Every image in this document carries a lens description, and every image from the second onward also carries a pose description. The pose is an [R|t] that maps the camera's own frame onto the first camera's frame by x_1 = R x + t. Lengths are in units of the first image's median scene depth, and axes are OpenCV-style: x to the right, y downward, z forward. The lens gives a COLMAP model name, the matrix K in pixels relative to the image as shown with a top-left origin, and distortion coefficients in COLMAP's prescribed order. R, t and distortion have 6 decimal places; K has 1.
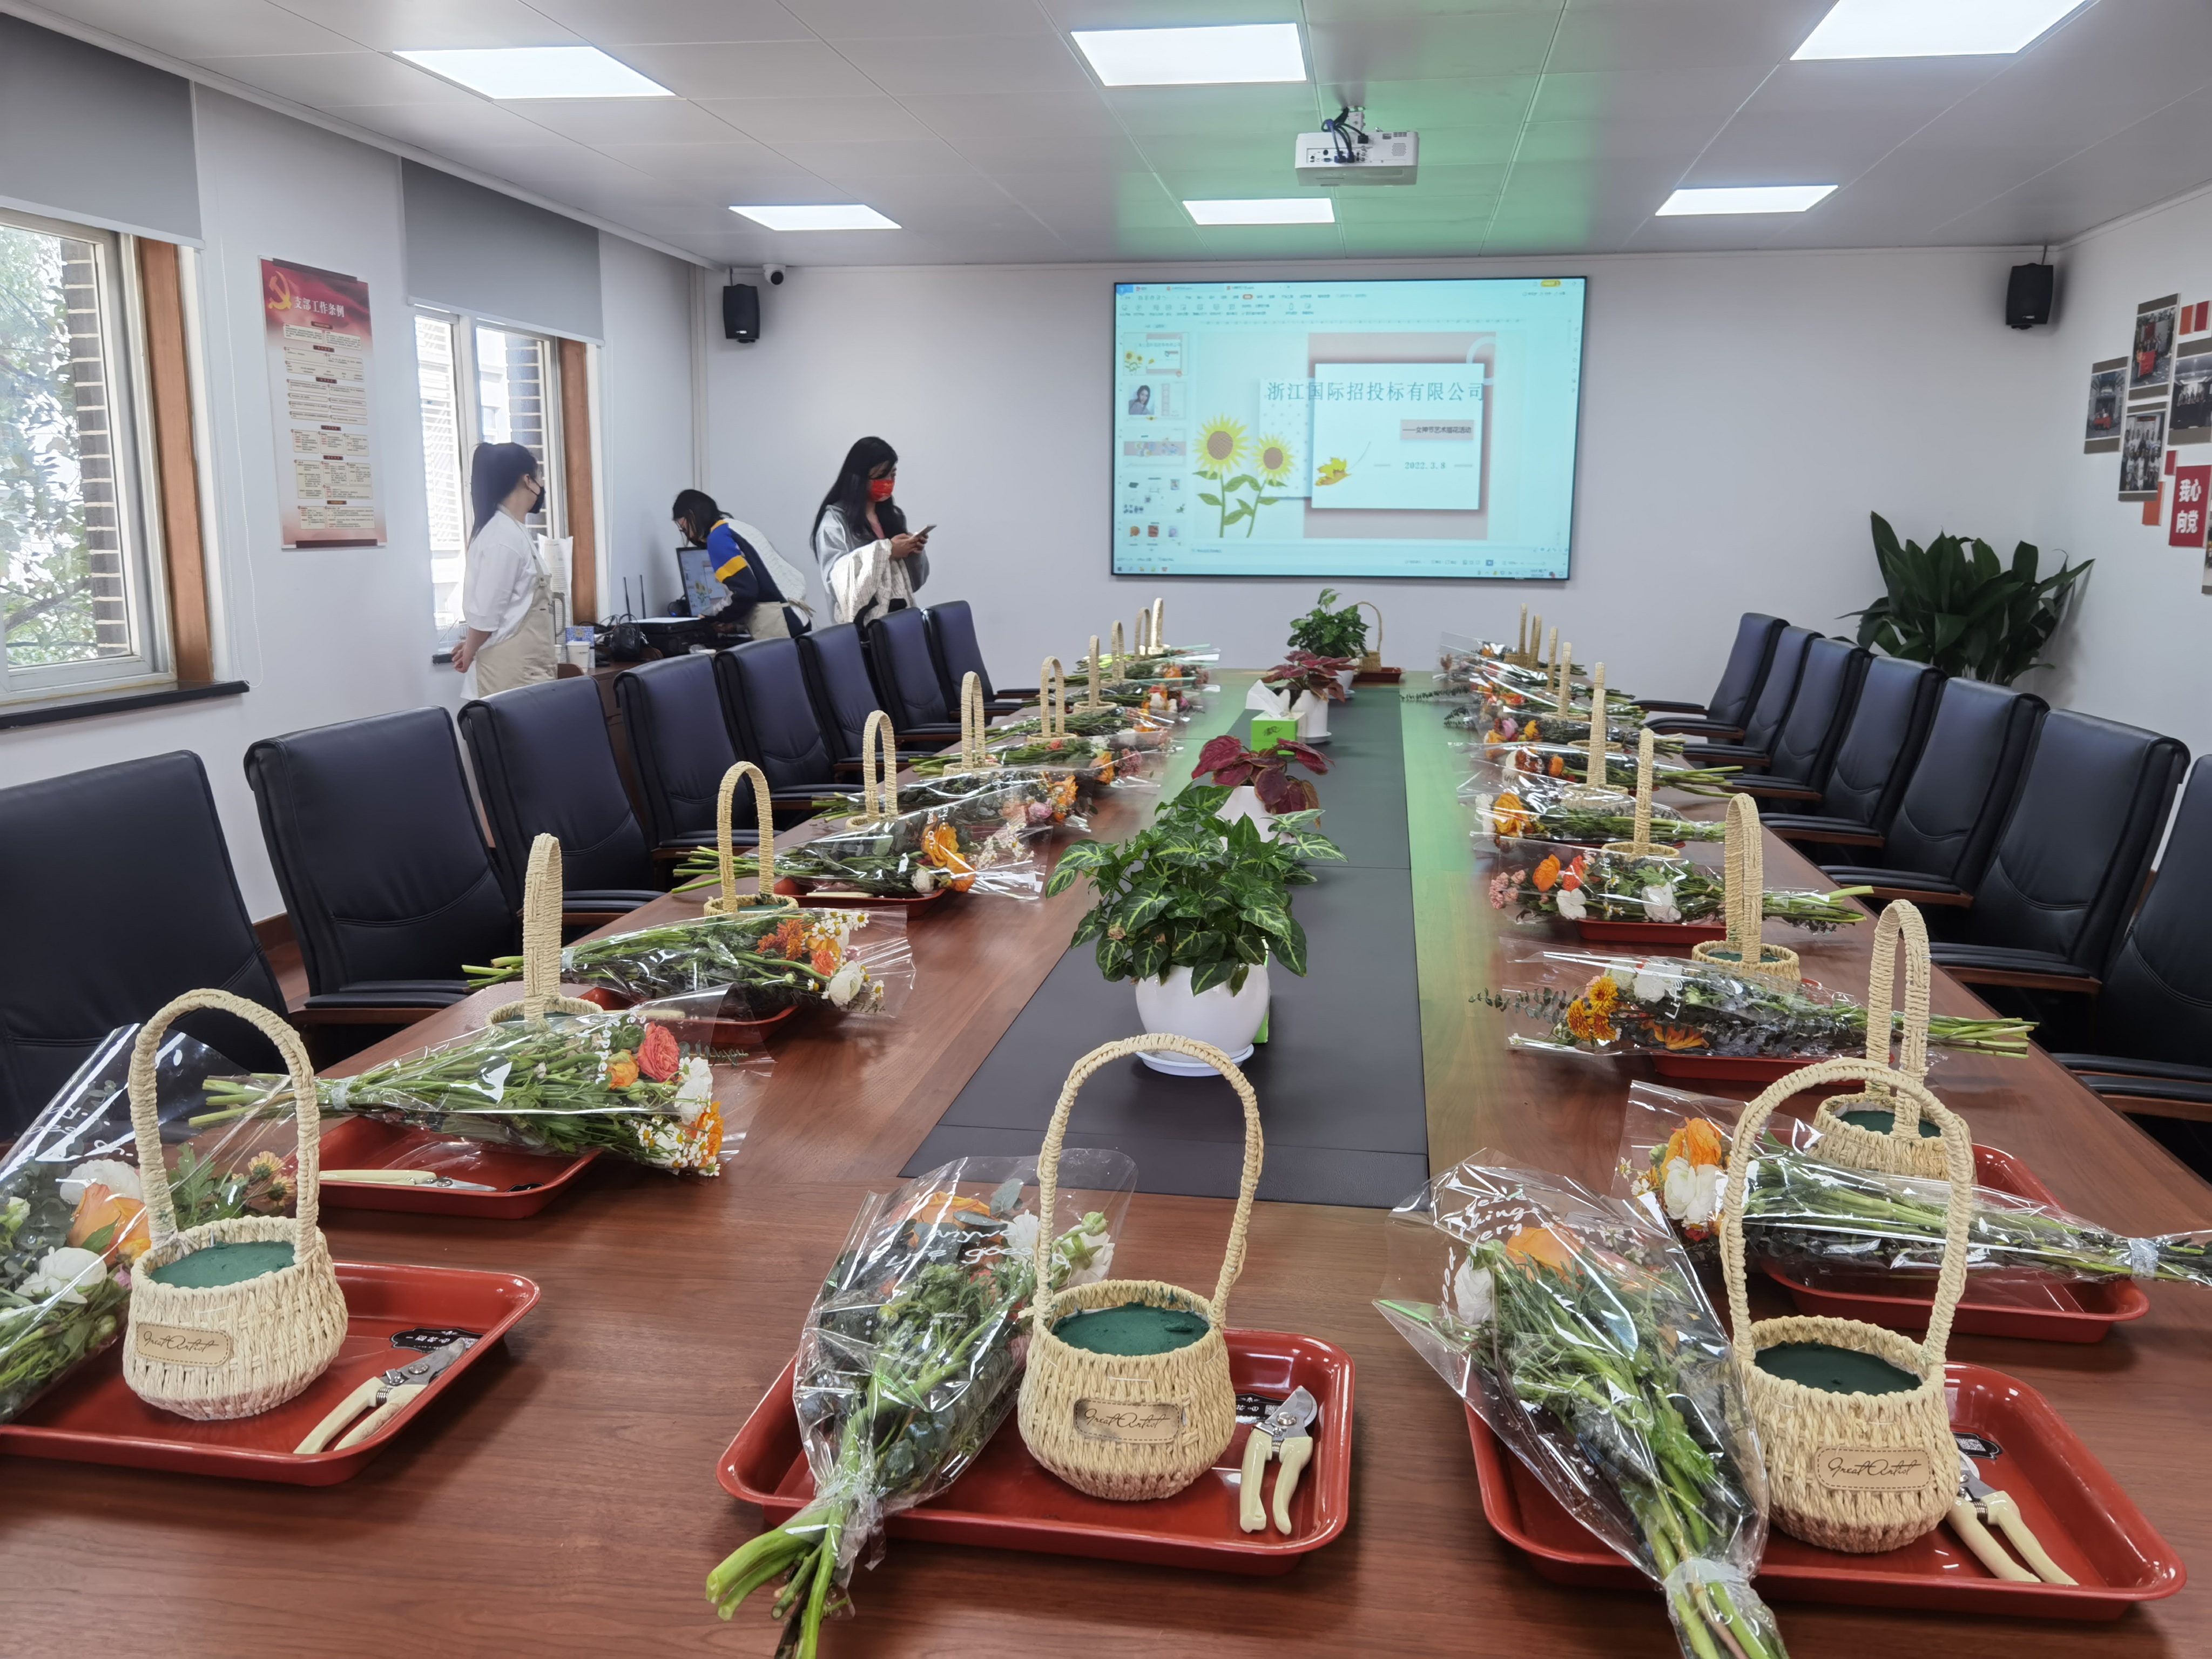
lens RADIAL K [[1776.2, 0, 1103.6], [0, 1776.2, 829.3], [0, 0, 1]] dist [-0.005745, -0.004001]
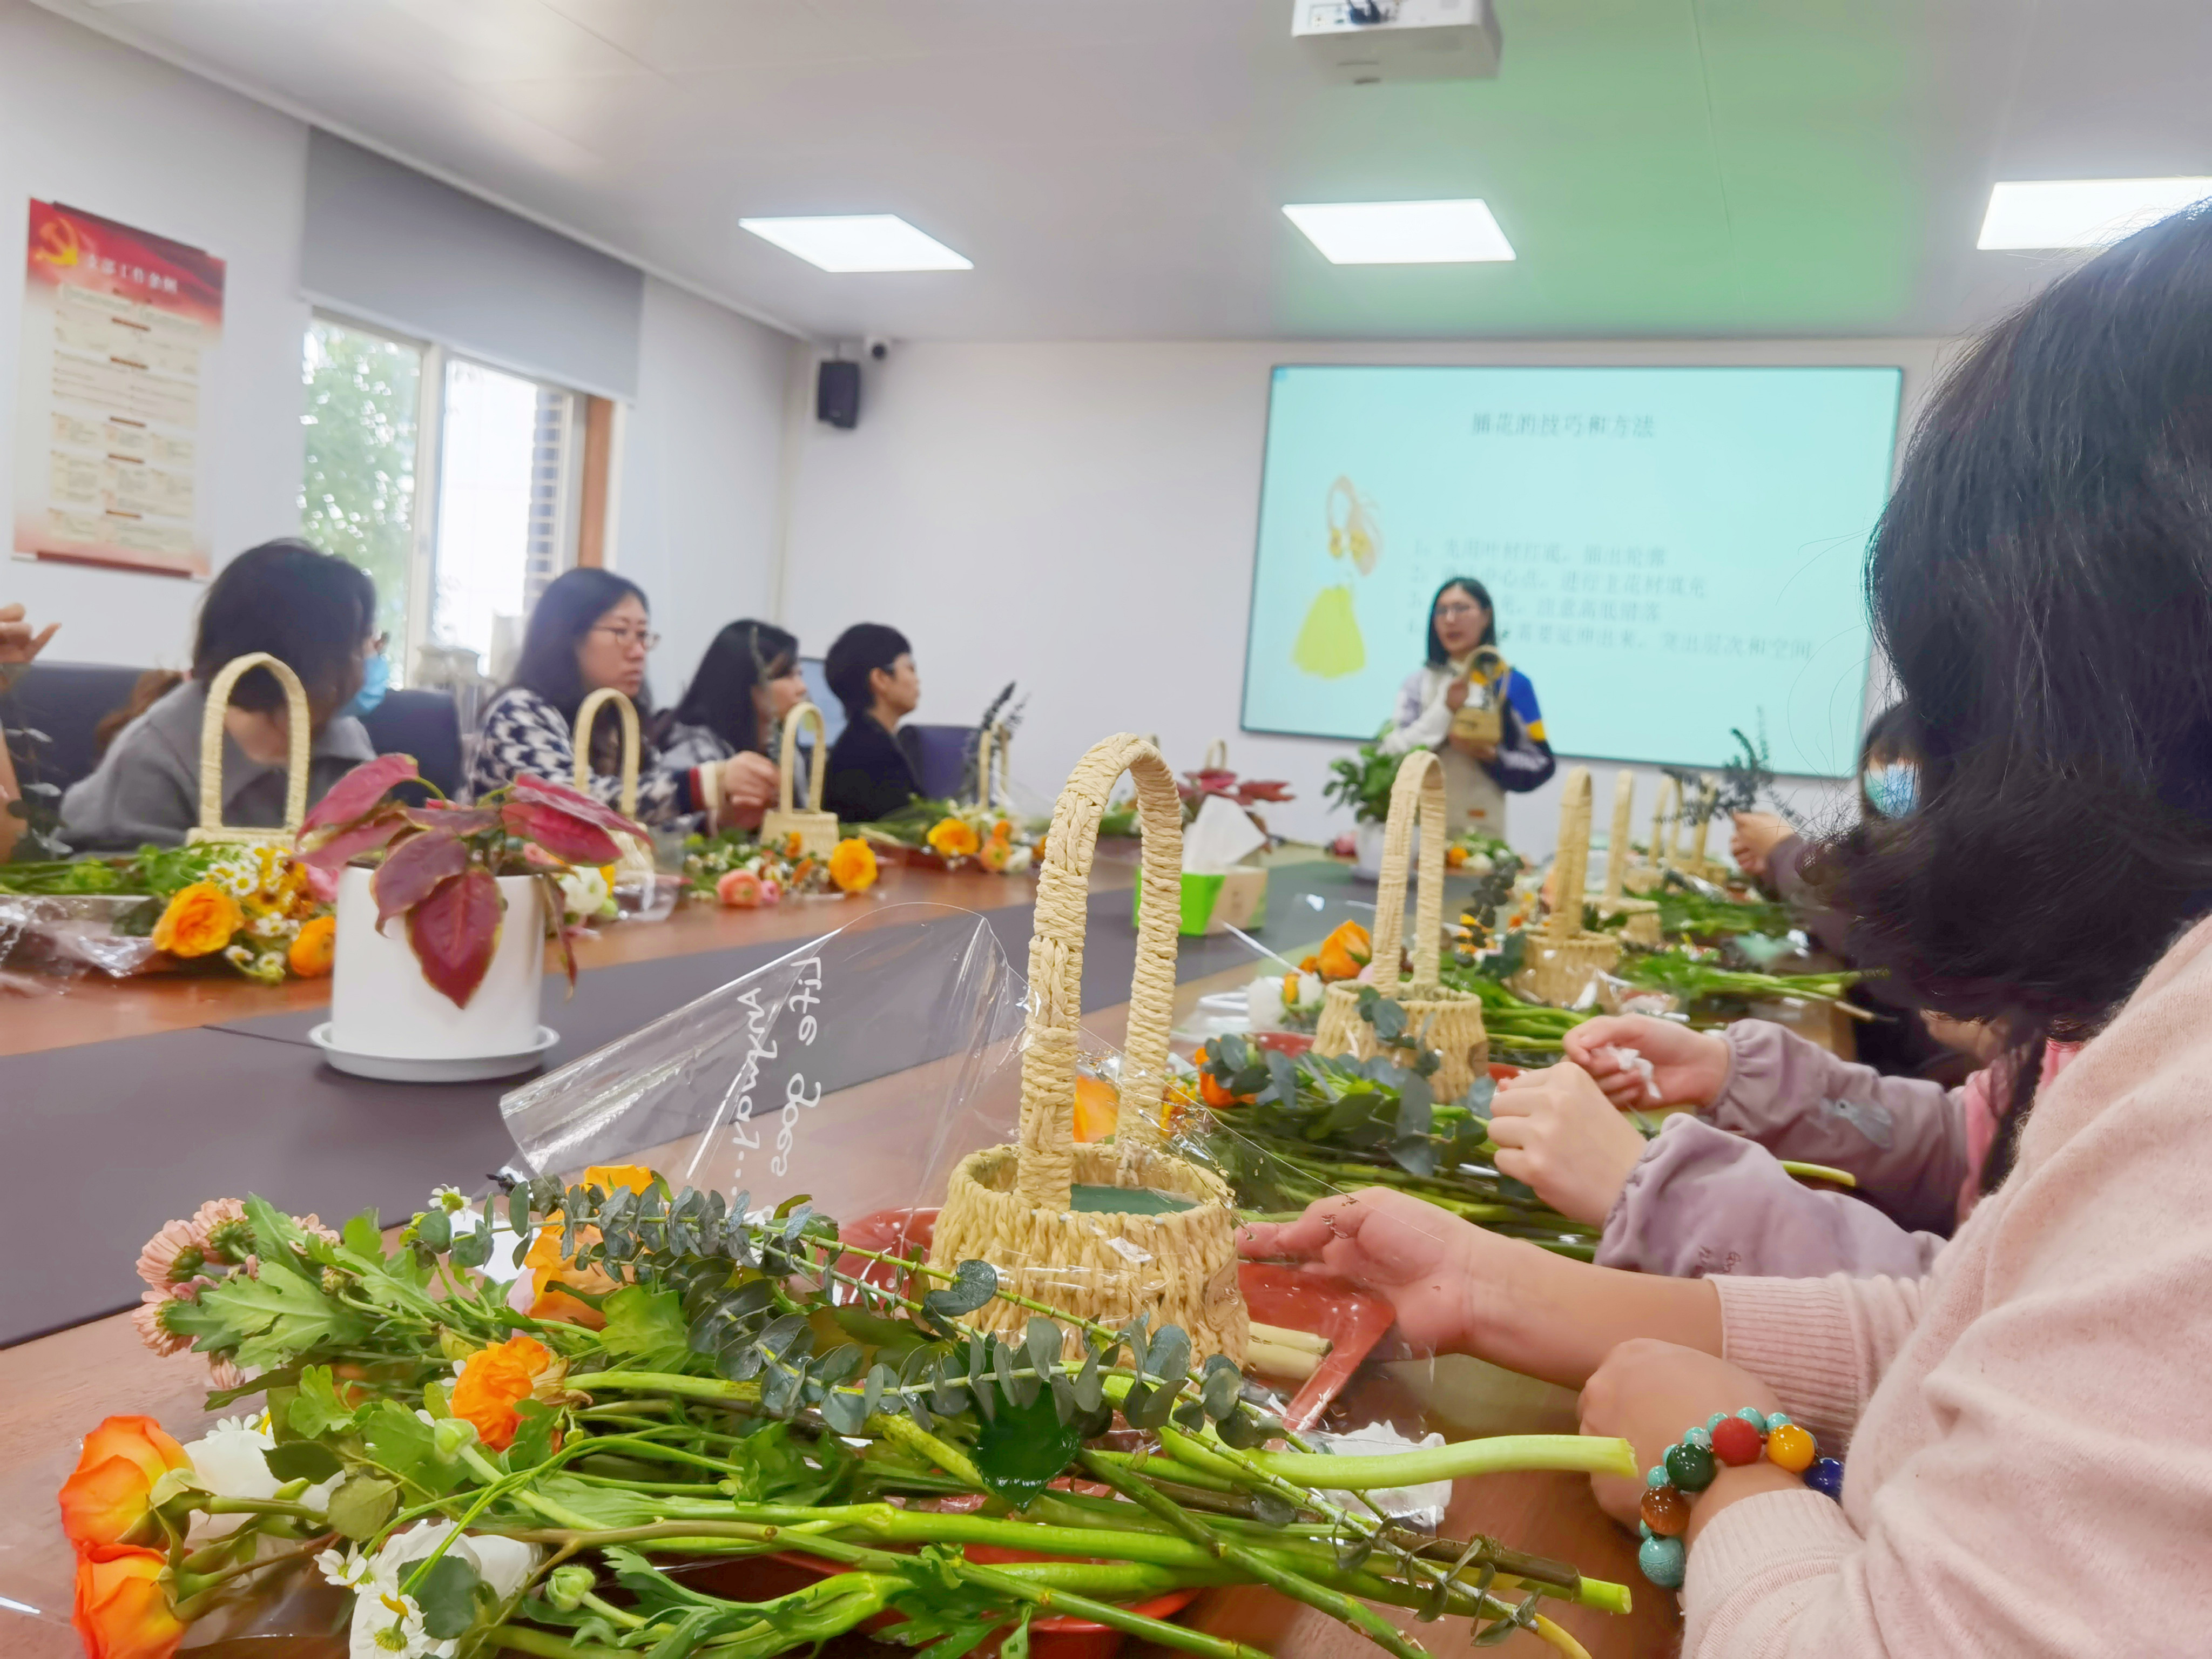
lens RADIAL K [[1776.2, 0, 1111.5], [0, 1776.2, 832.4], [0, 0, 1]] dist [-0.005745, -0.004001]
pose [[0.974780, 0.080876, -0.207998, 0.172463], [-0.105742, 0.988141, -0.111337, -0.002567], [0.196527, 0.130523, 0.971772, 0.333431]]
